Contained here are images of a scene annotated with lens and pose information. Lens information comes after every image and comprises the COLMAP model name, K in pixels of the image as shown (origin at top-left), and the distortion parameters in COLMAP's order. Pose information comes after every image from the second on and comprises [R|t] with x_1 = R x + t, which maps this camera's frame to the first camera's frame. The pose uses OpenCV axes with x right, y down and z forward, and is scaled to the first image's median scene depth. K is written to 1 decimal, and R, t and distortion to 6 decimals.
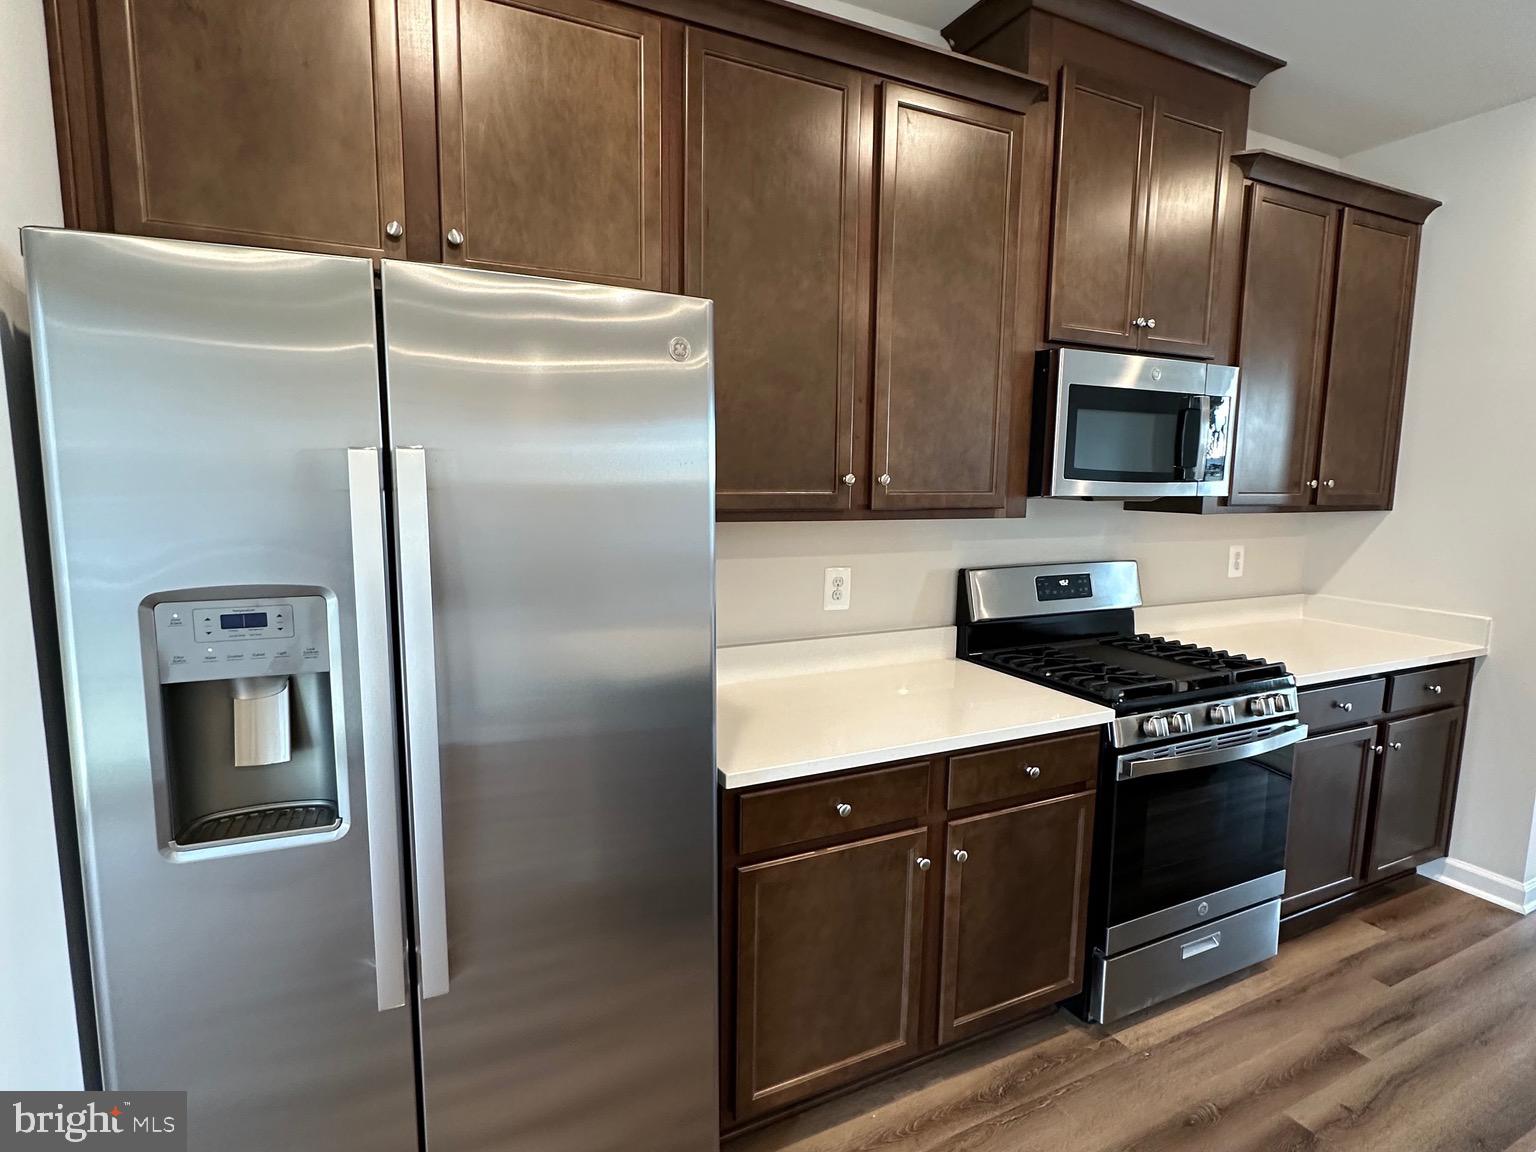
lens RADIAL K [[824.9, 0, 768.0], [0, 824.9, 576.0], [0, 0, 1]] dist [-0.000677, 0.000330]
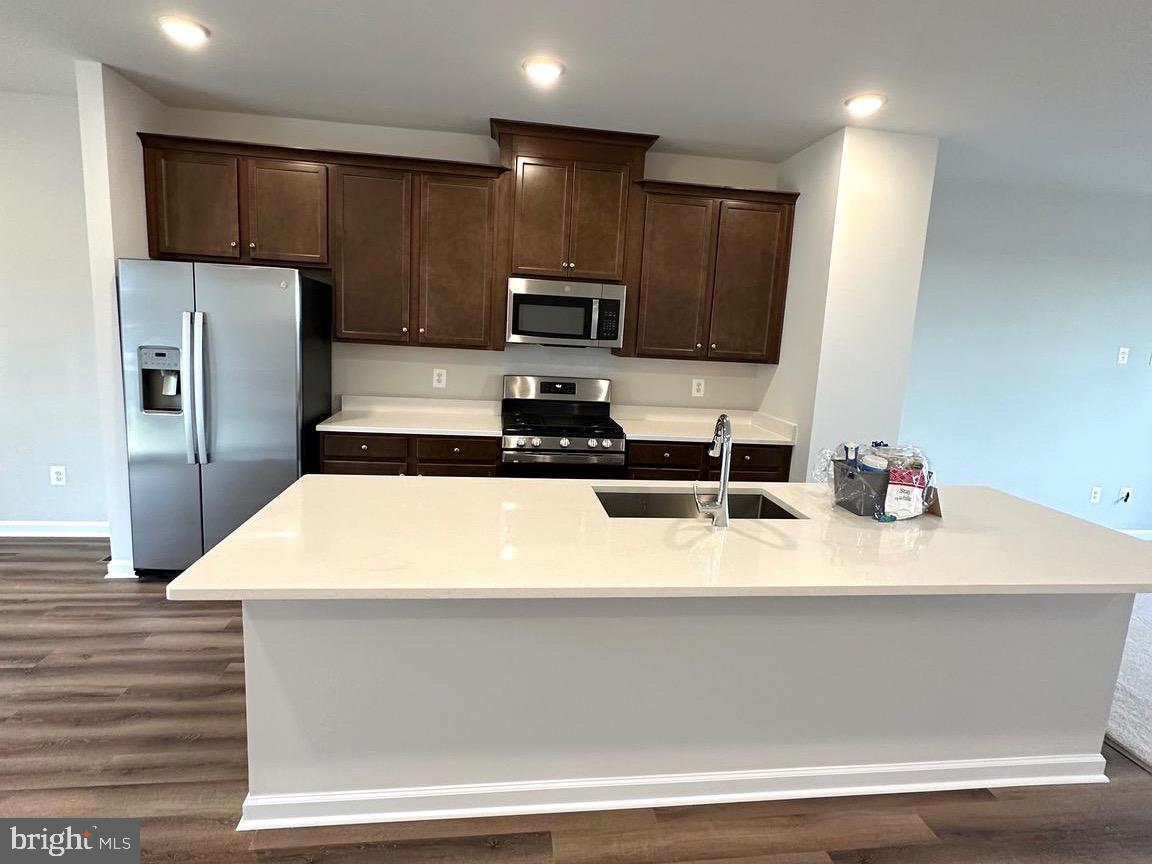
lens RADIAL K [[618.7, 0, 576.0], [0, 618.7, 432.0], [0, 0, 1]] dist [-0.000677, 0.000330]
pose [[0.941352, 0.094934, -0.323795, 1.105019], [-0.084589, 0.995358, 0.045910, 0.058311], [0.326651, -0.015828, 0.945013, -0.572630]]
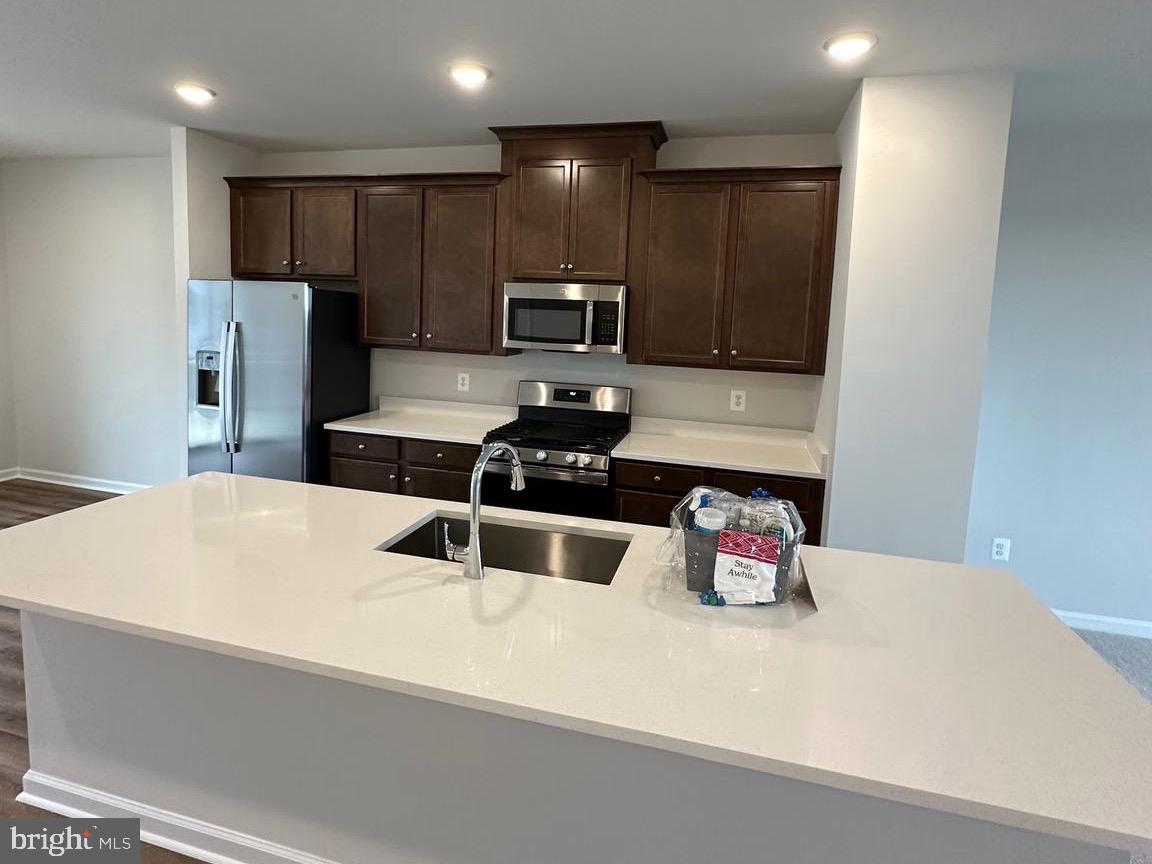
lens RADIAL K [[618.0, 0, 574.5], [0, 618.0, 378.5], [0, 0, 1]] dist [-0.001340, -0.000378]
pose [[0.740387, 0.087171, -0.666505, 1.605864], [-0.115467, 0.993310, 0.001647, -0.036597], [0.662189, 0.075740, 0.745499, -0.117598]]
